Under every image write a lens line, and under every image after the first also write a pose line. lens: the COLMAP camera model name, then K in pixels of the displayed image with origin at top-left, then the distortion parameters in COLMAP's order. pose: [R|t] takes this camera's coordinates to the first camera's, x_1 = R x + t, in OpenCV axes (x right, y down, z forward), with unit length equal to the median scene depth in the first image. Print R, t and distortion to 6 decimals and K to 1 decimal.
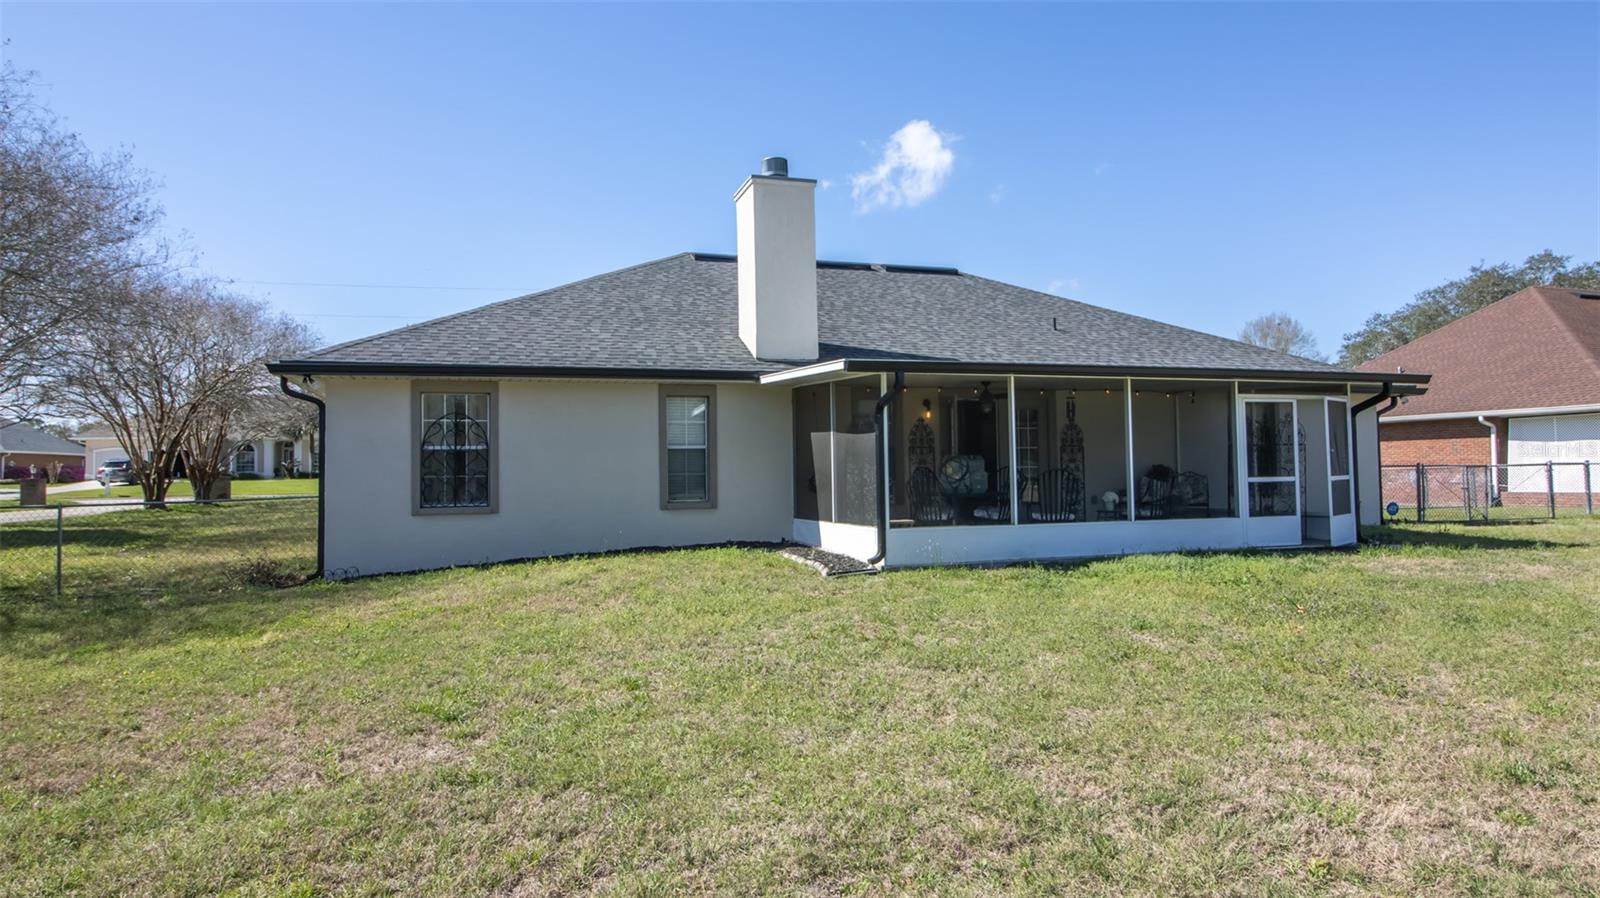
lens RADIAL K [[977.5, 0, 800.0], [0, 977.5, 449.0], [0, 0, 1]] dist [-0.003169, -0.000603]
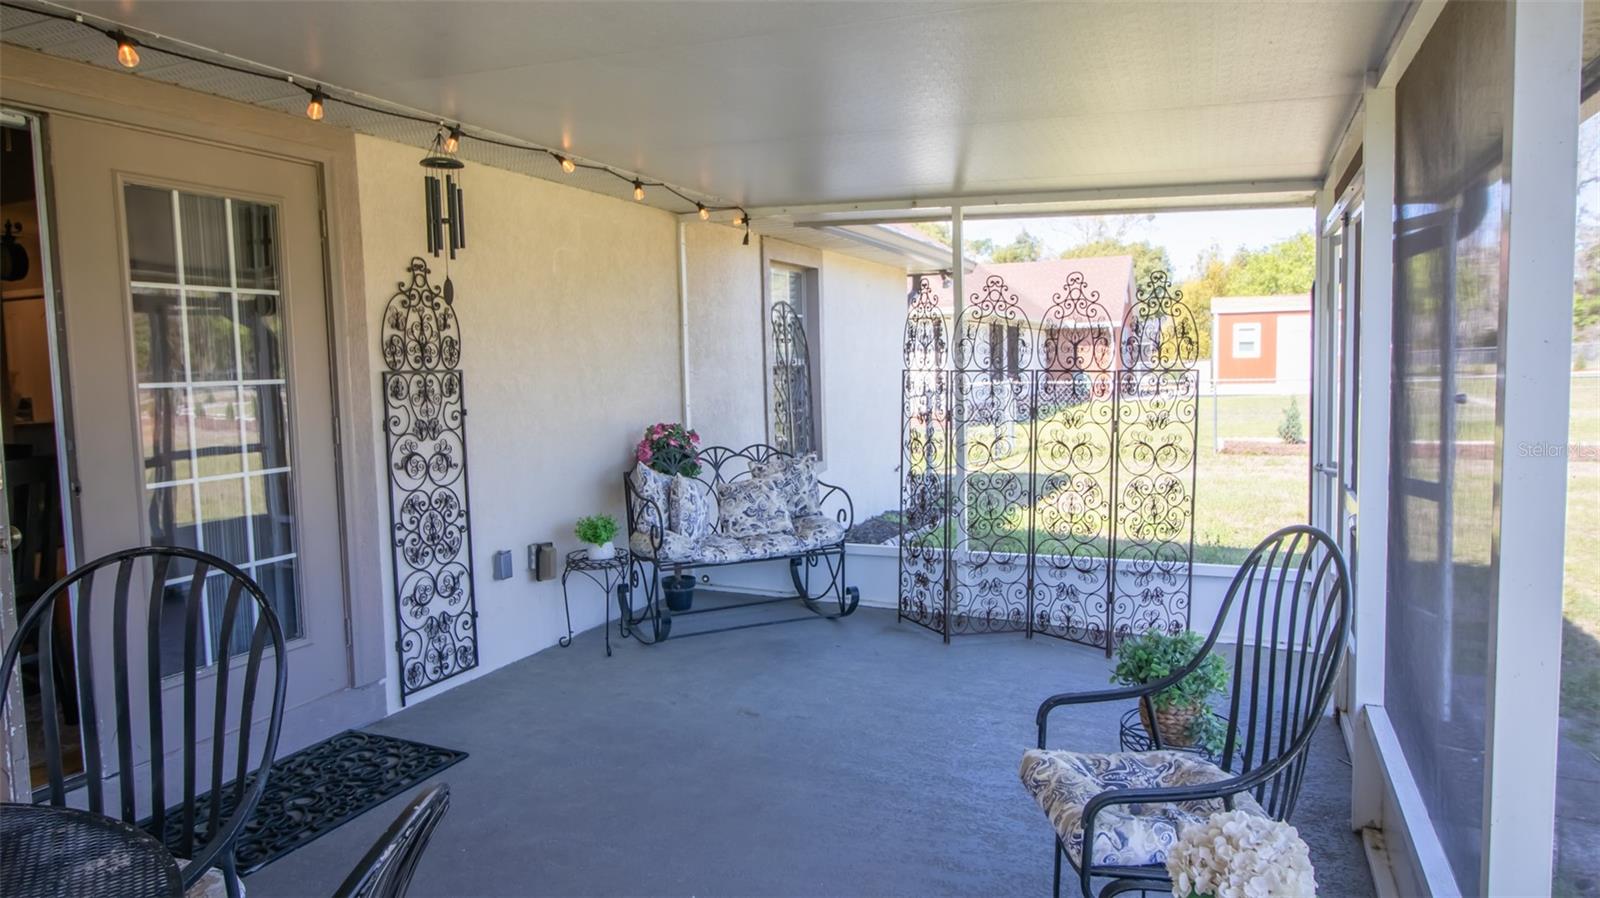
lens RADIAL K [[973.6, 0, 800.0], [0, 973.6, 449.0], [0, 0, 1]] dist [0.009113, -0.015288]
pose [[0.675996, -0.064124, 0.734110, 0.186419], [-0.012943, 0.995020, 0.098834, -0.011024], [-0.736792, -0.076313, 0.671799, 0.893870]]
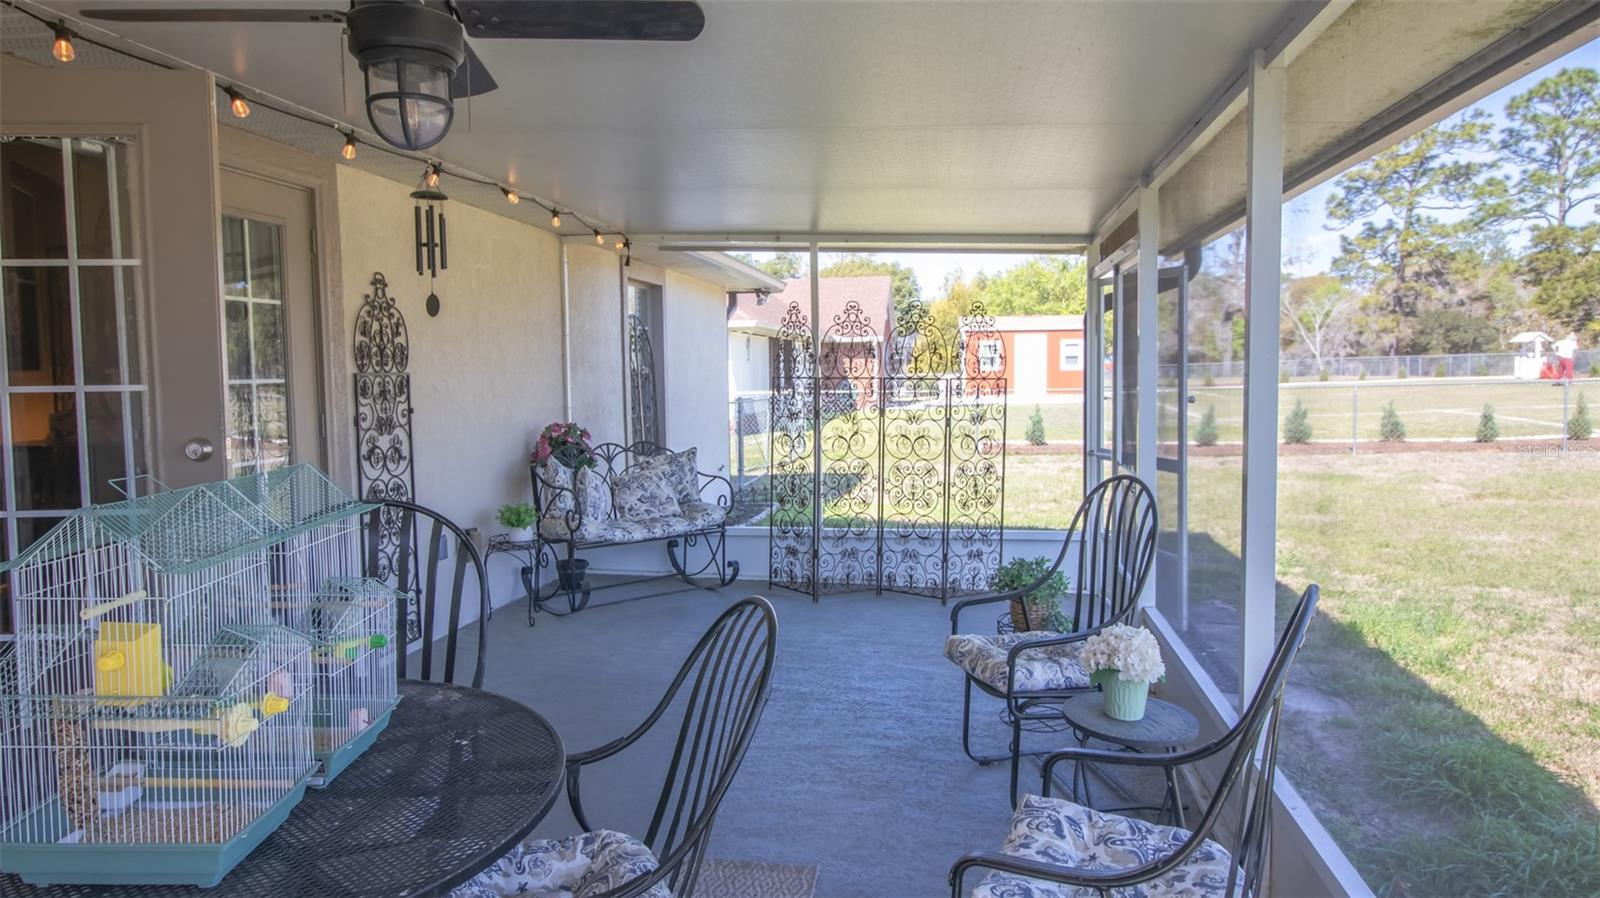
lens RADIAL K [[973.6, 0, 800.0], [0, 973.6, 449.0], [0, 0, 1]] dist [0.009113, -0.015288]
pose [[0.475668, -0.061483, 0.877474, 0.101501], [-0.024817, 0.996219, 0.083256, -0.009368], [-0.879275, -0.061378, 0.472344, 0.894398]]
